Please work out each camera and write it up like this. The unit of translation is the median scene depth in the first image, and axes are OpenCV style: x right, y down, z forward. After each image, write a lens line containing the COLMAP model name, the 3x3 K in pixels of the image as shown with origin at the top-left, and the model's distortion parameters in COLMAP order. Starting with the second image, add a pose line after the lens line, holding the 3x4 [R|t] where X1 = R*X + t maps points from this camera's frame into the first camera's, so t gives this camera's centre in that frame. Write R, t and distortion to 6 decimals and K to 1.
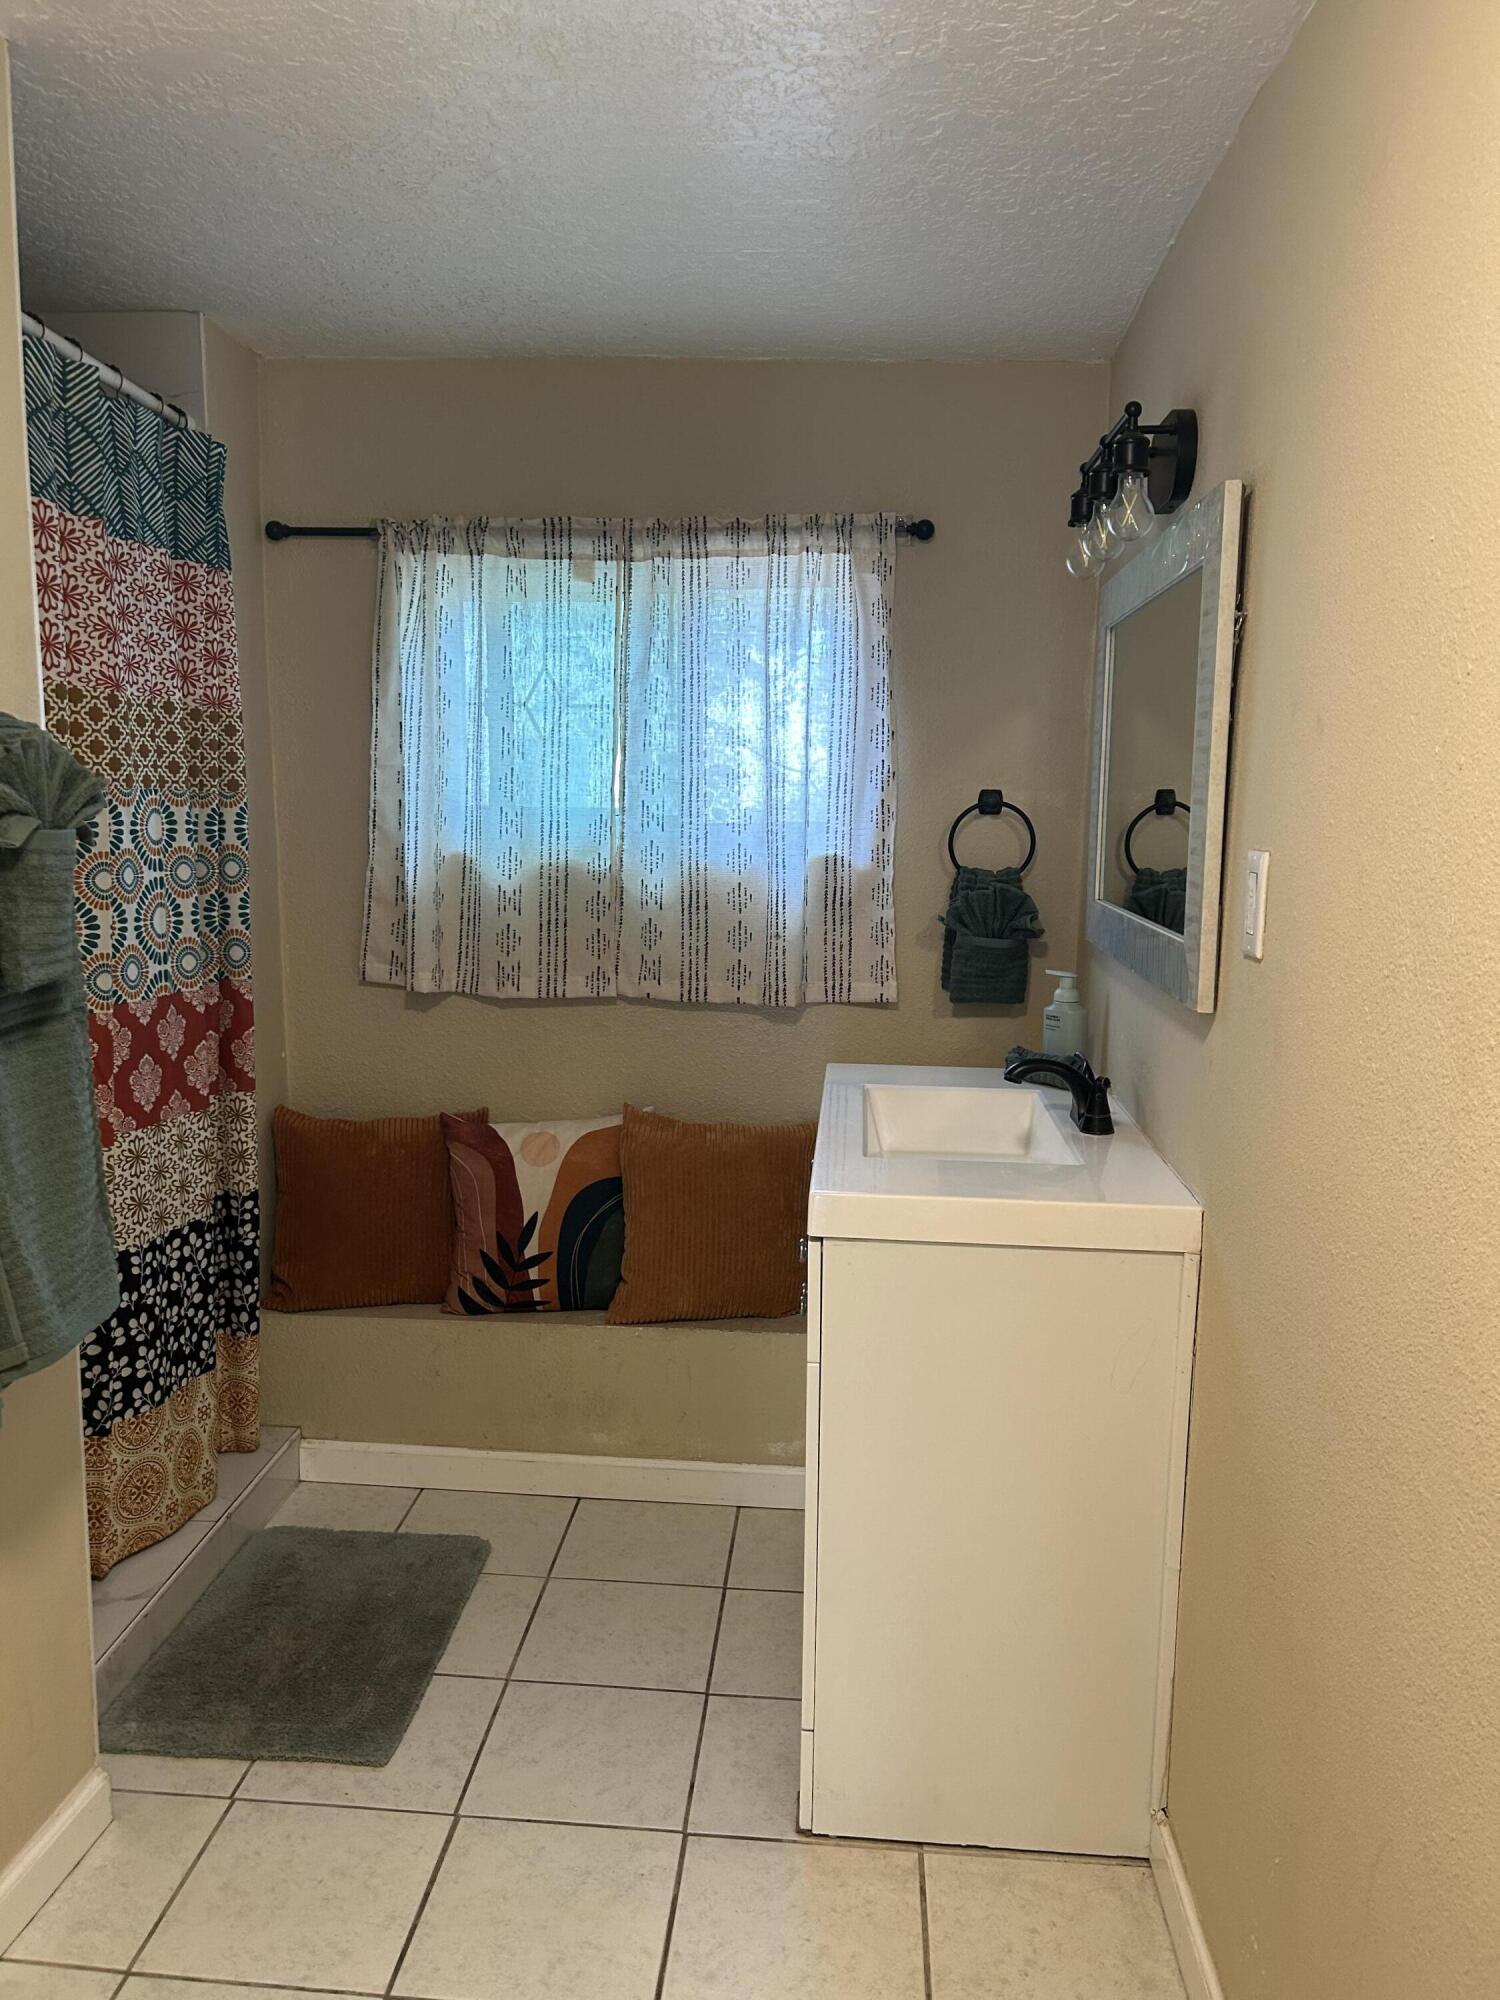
lens RADIAL K [[1506.1, 0, 749.6], [0, 1506.1, 1014.3], [0, 0, 1]] dist [0.045785, -0.050169]
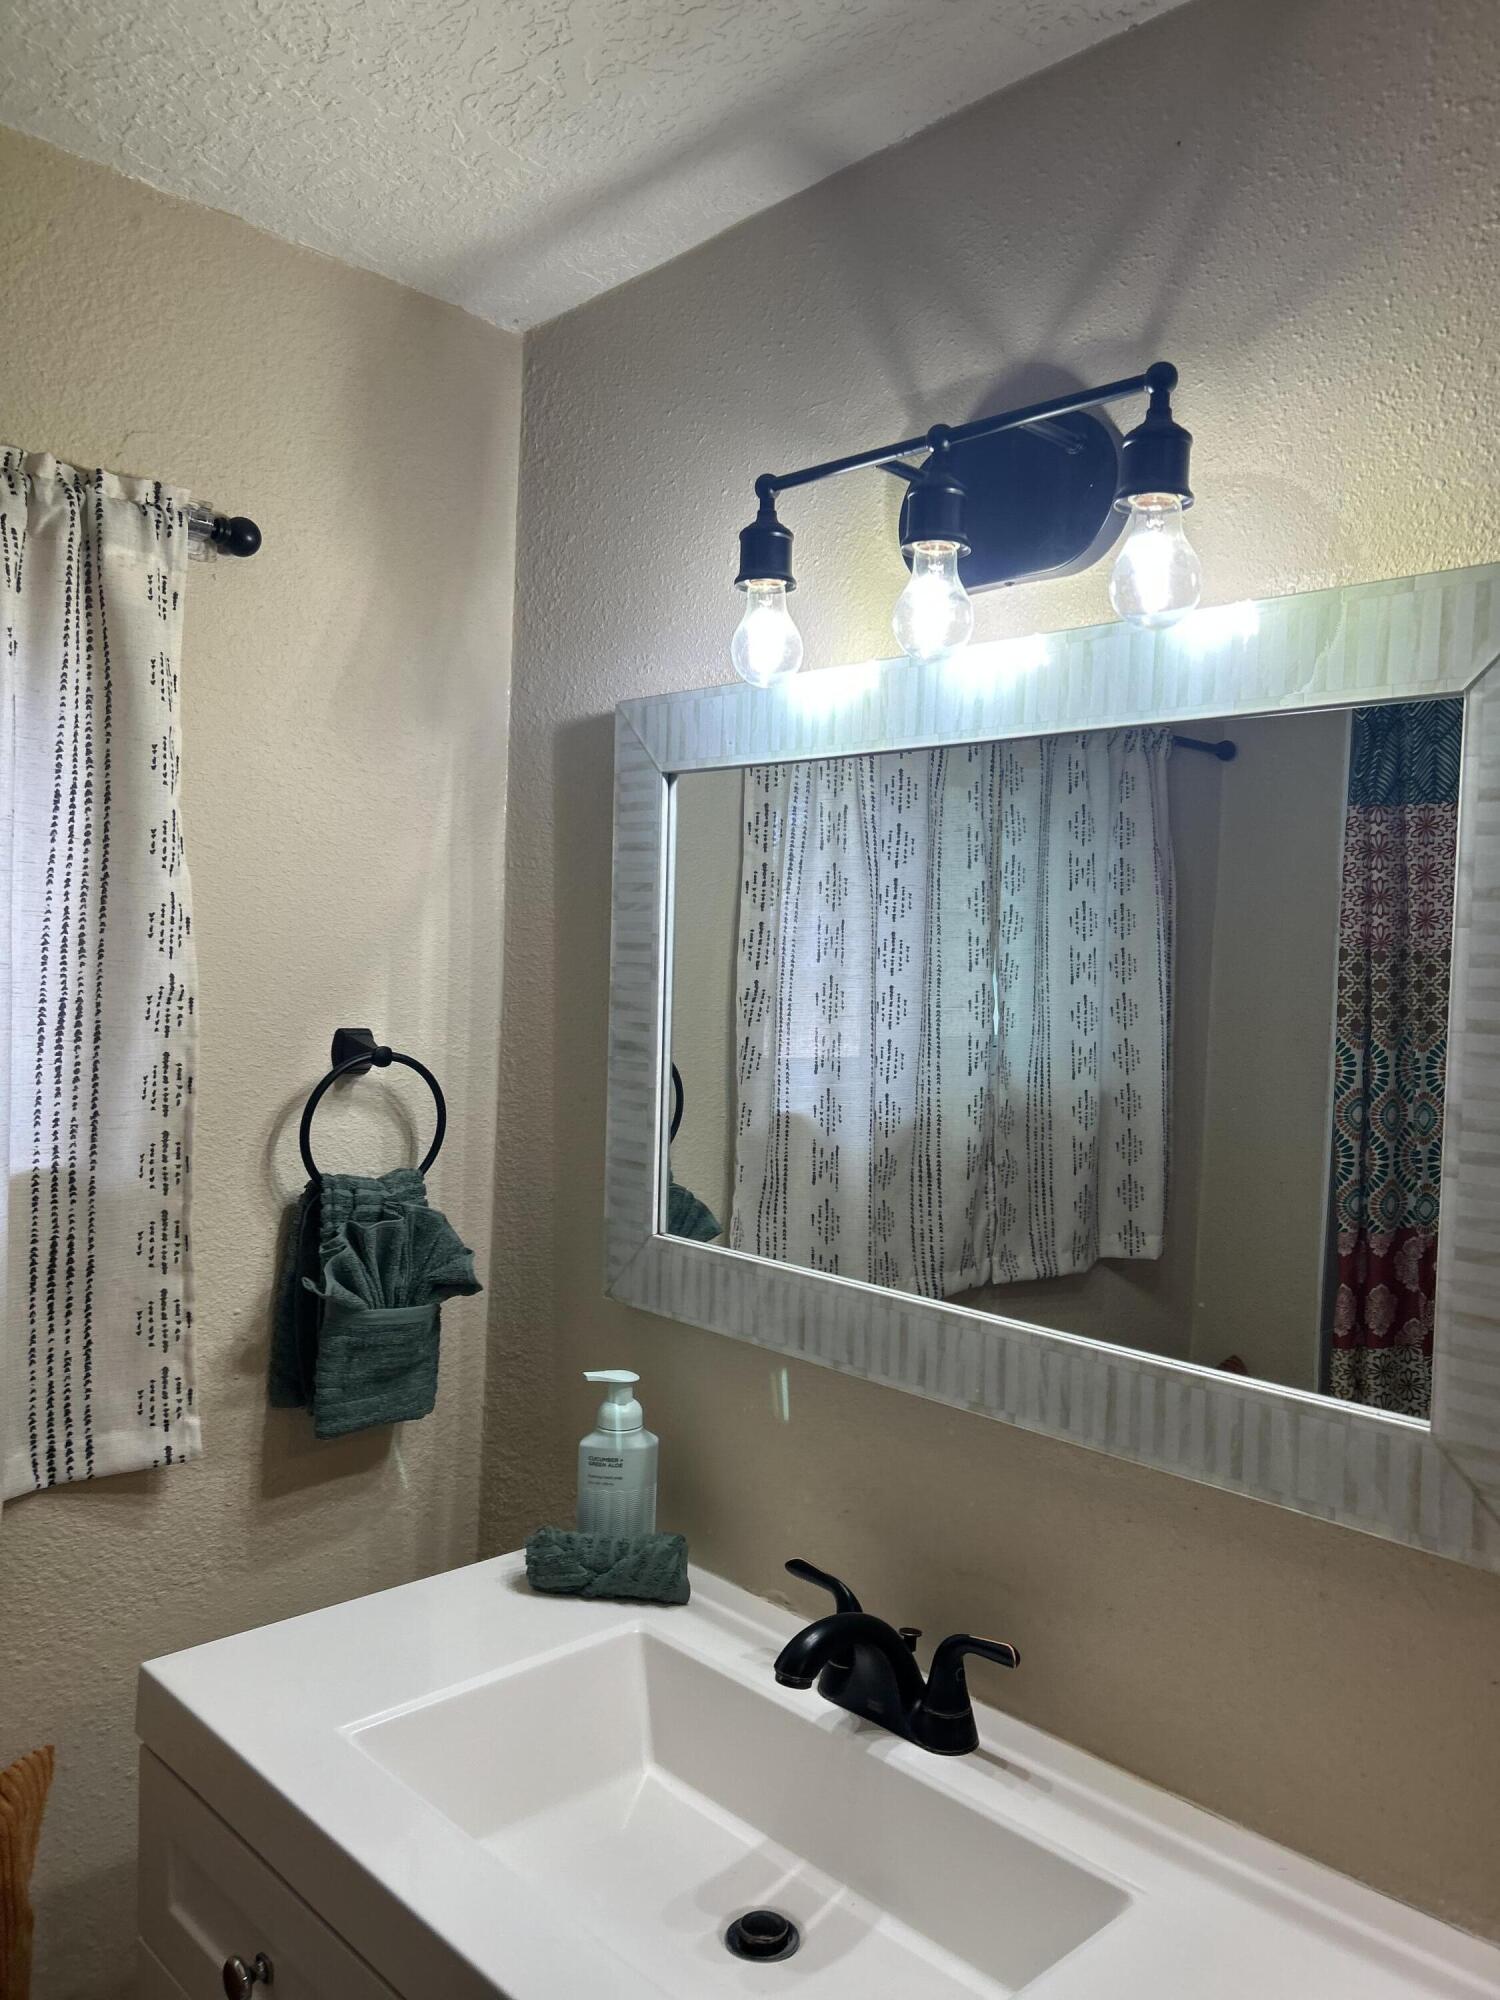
lens RADIAL K [[1506.1, 0, 745.7], [0, 1506.1, 994.1], [0, 0, 1]] dist [0.045785, -0.050169]
pose [[0.658193, -0.013370, 0.752730, -0.159326], [0.077437, 0.995741, -0.050025, -0.122775], [-0.748856, 0.091215, 0.656425, 0.535154]]
